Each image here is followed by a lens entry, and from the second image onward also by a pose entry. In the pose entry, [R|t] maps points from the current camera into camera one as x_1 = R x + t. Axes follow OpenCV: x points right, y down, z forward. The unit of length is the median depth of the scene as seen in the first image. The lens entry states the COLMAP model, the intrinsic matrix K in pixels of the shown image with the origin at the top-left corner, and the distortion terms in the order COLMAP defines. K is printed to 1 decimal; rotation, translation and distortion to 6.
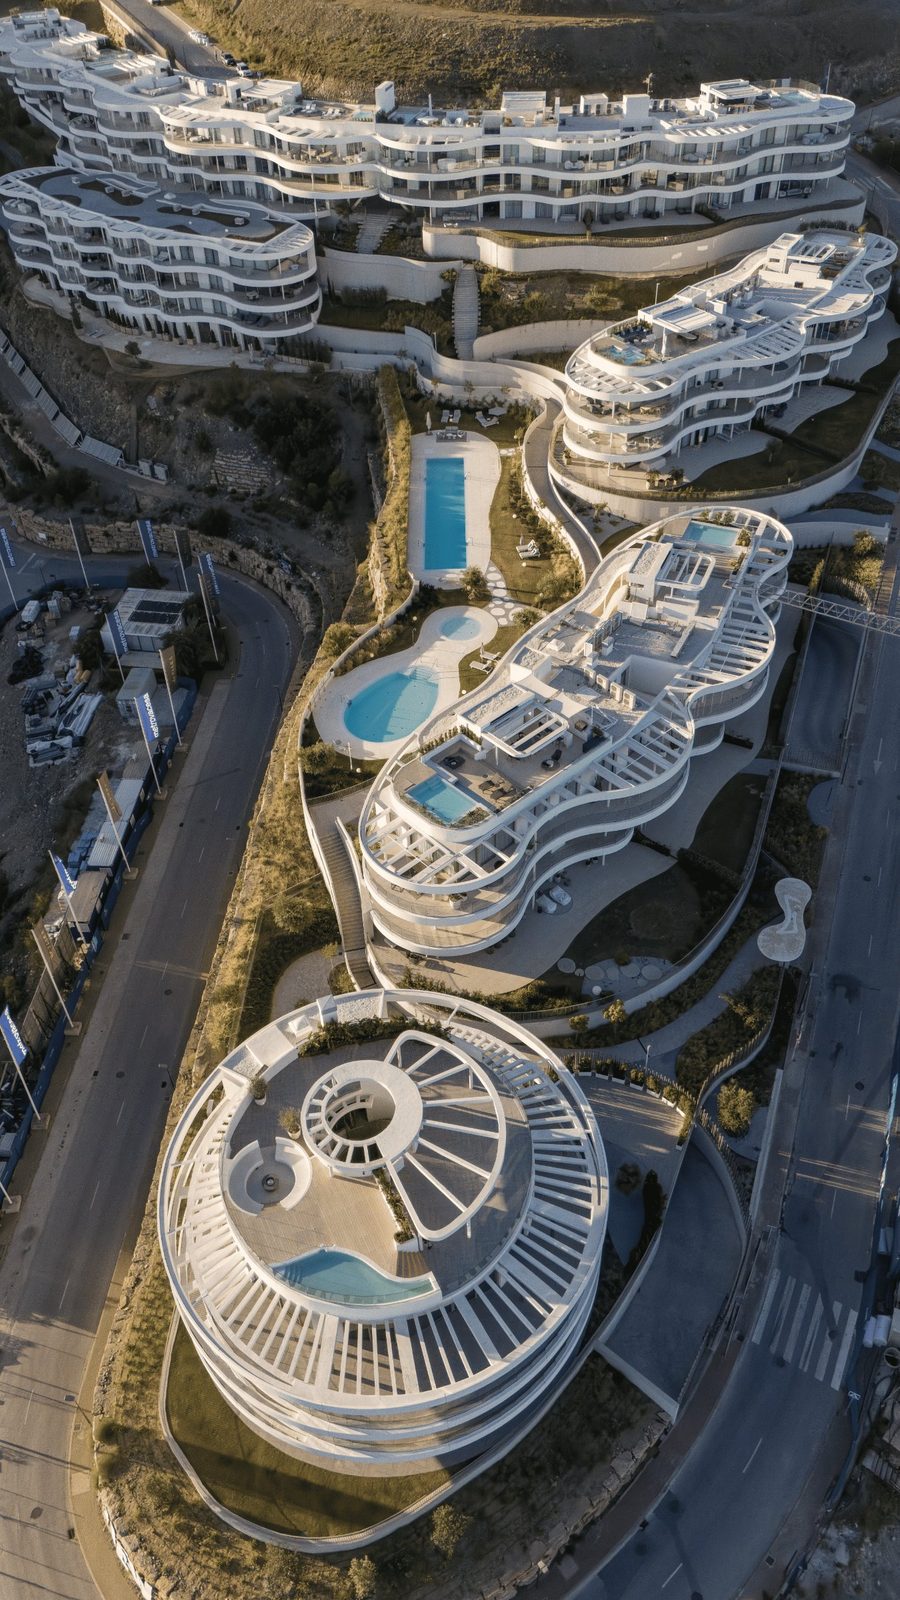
lens RADIAL K [[1207.2, 0, 450.0], [0, 1207.2, 800.0], [0, 0, 1]] dist [0.074755, -0.088212]
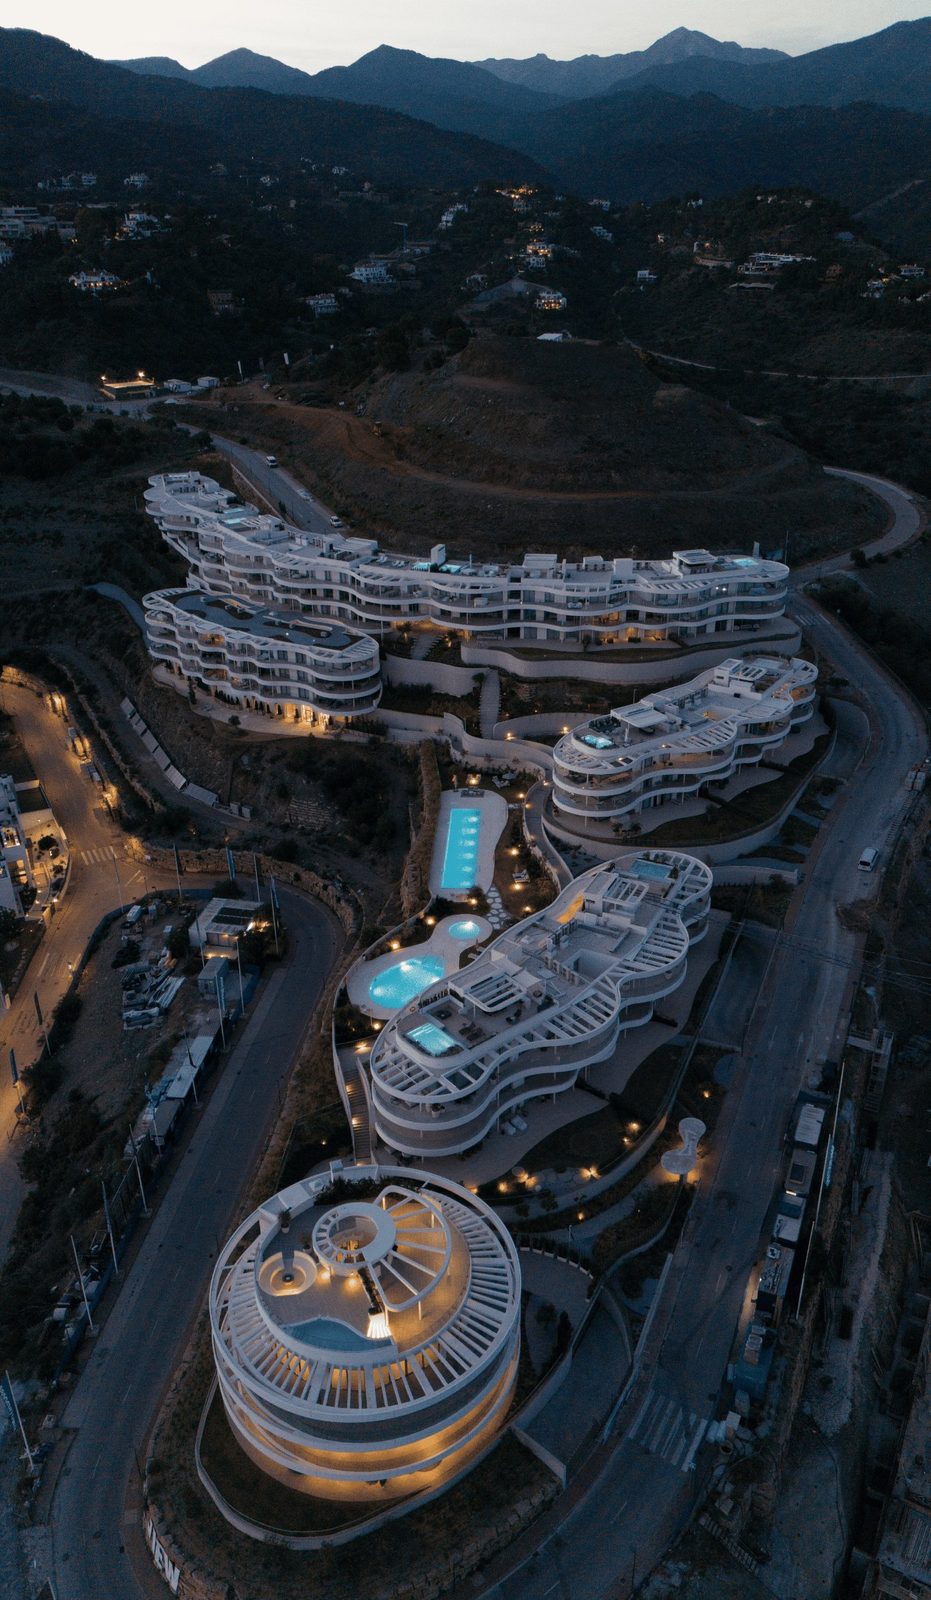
lens RADIAL K [[1124.8, 0, 465.5], [0, 1124.8, 800.0], [0, 0, 1]] dist [0.104017, -0.117928]
pose [[0.998940, 0.036951, -0.027440, 0.030895], [-0.043163, 0.959072, -0.279855, 0.052541], [0.015976, 0.280742, 0.959650, -0.178264]]
